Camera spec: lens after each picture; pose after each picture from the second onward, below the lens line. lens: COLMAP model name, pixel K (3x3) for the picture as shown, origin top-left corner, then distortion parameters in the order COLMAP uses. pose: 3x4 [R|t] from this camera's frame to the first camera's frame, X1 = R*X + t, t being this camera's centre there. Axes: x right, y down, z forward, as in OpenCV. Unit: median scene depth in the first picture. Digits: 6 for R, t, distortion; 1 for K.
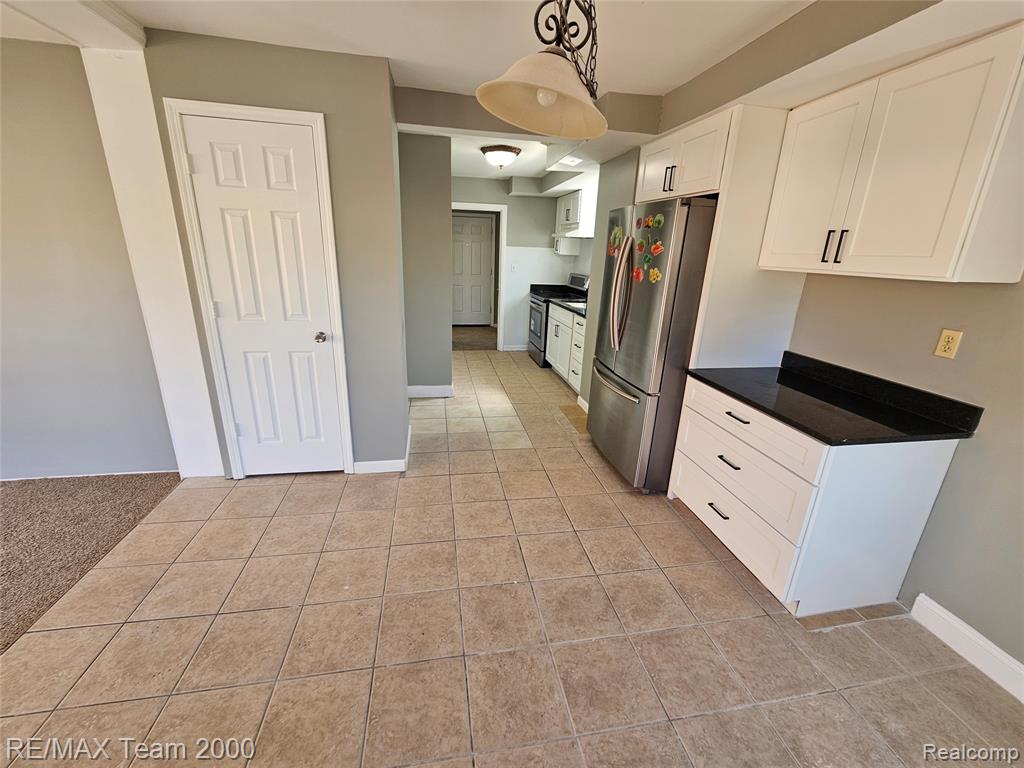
lens RADIAL K [[419.5, 0, 510.6], [0, 419.5, 383.4], [0, 0, 1]] dist [-0.001738, 0.001196]
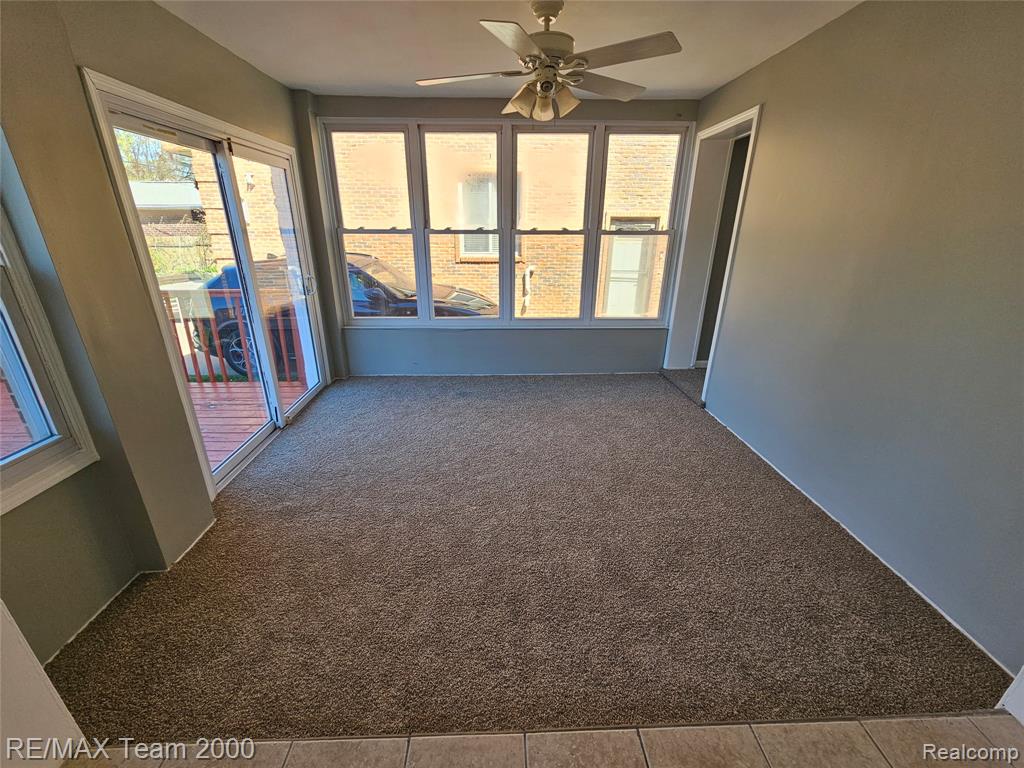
lens RADIAL K [[419.5, 0, 510.6], [0, 419.5, 386.0], [0, 0, 1]] dist [-0.001738, 0.001196]
pose [[-0.144340, 0.325131, -0.934588, -0.393699], [-0.312030, 0.881338, 0.354797, -0.099025], [0.939044, 0.342831, -0.025762, 0.379244]]
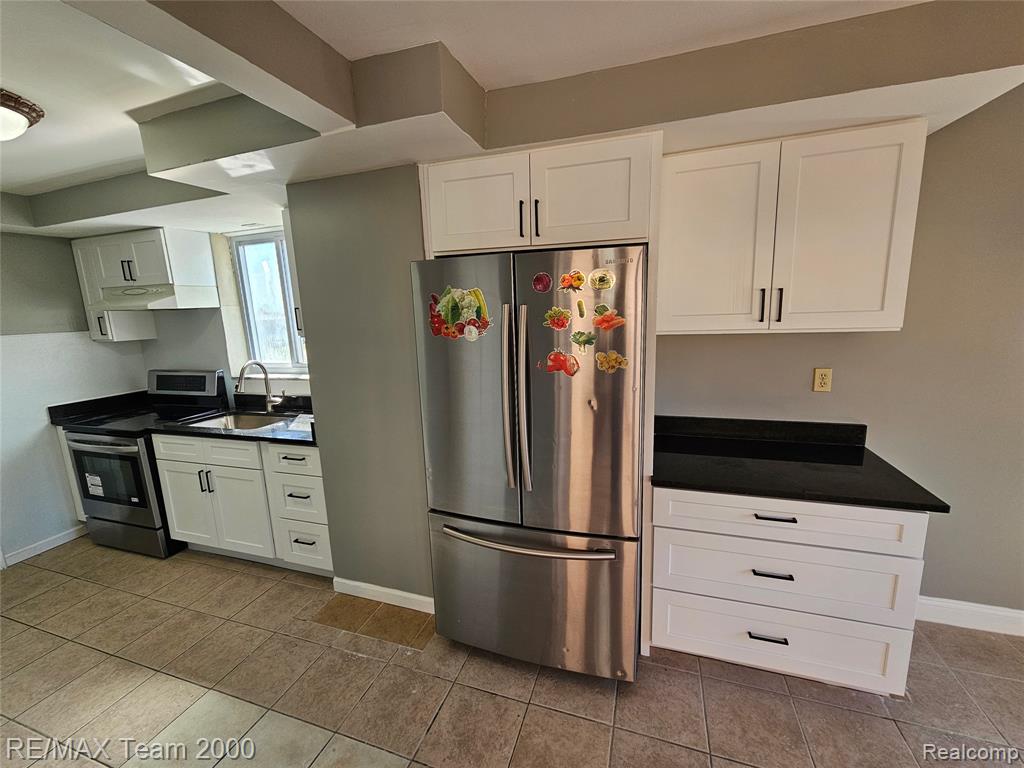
lens RADIAL K [[419.5, 0, 514.6], [0, 419.5, 382.7], [0, 0, 1]] dist [-0.001738, 0.001196]
pose [[0.477234, -0.205214, 0.854479, -0.252419], [0.318944, 0.946497, 0.049180, -0.284744], [-0.818854, 0.249061, 0.517152, 0.746762]]
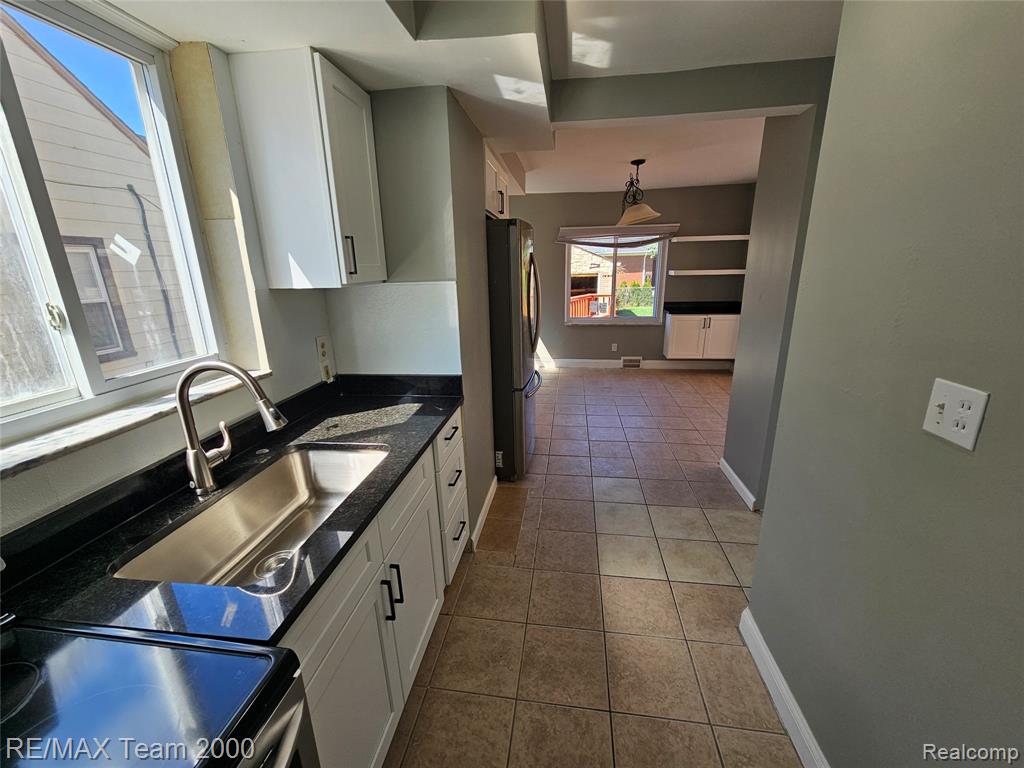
lens RADIAL K [[419.5, 0, 510.7], [0, 419.5, 384.6], [0, 0, 1]] dist [-0.001738, 0.001196]
pose [[-0.950107, -0.099079, 0.295770, -0.036024], [0.085456, 0.829253, 0.552301, -0.709293], [-0.299990, 0.550021, -0.779412, 2.172167]]
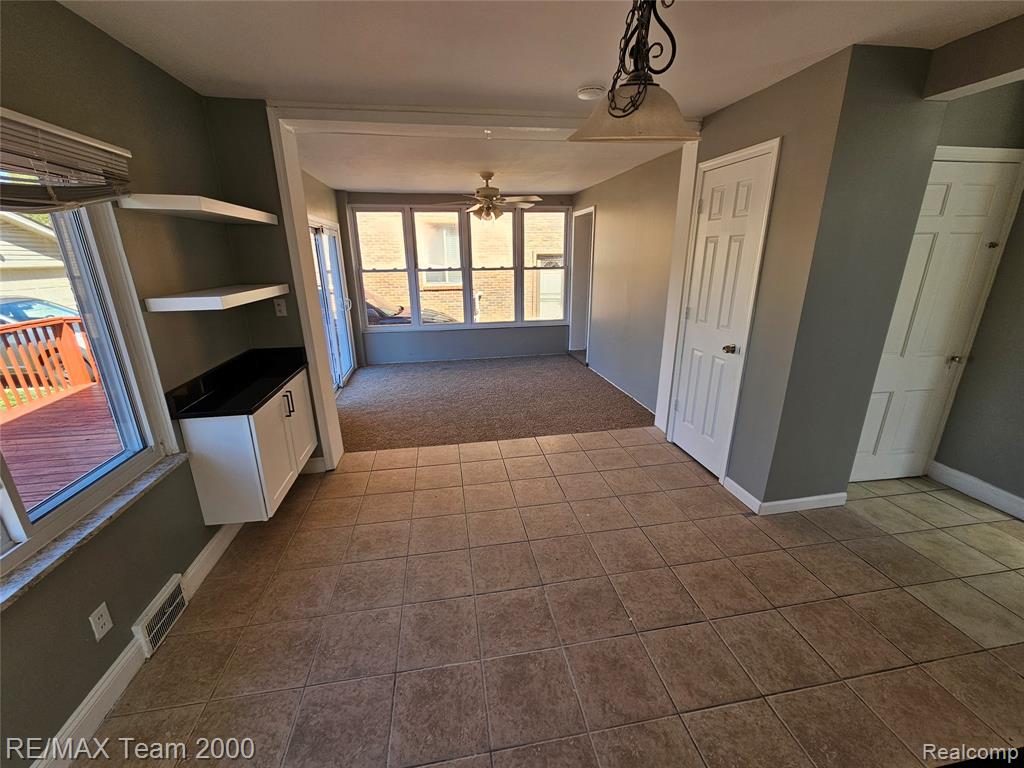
lens RADIAL K [[419.5, 0, 513.0], [0, 419.5, 385.0], [0, 0, 1]] dist [-0.001738, 0.001196]
pose [[-0.005976, 0.266203, -0.963899, 0.612149], [-0.295173, 0.920496, 0.256046, -0.135783], [0.955425, 0.286047, 0.073075, 0.412942]]
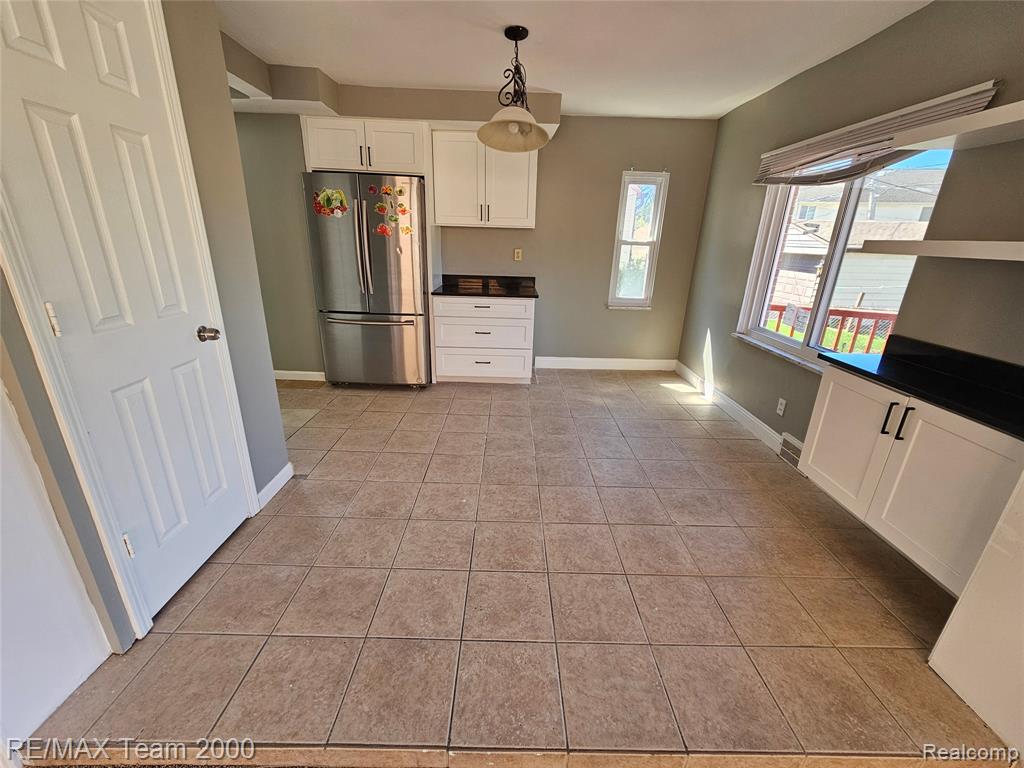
lens RADIAL K [[419.5, 0, 512.3], [0, 419.5, 384.1], [0, 0, 1]] dist [-0.001738, 0.001196]
pose [[0.172458, -0.353971, 0.919218, -1.013645], [0.280097, 0.912299, 0.298757, -0.099172], [-0.944354, 0.205947, 0.256480, 0.376767]]
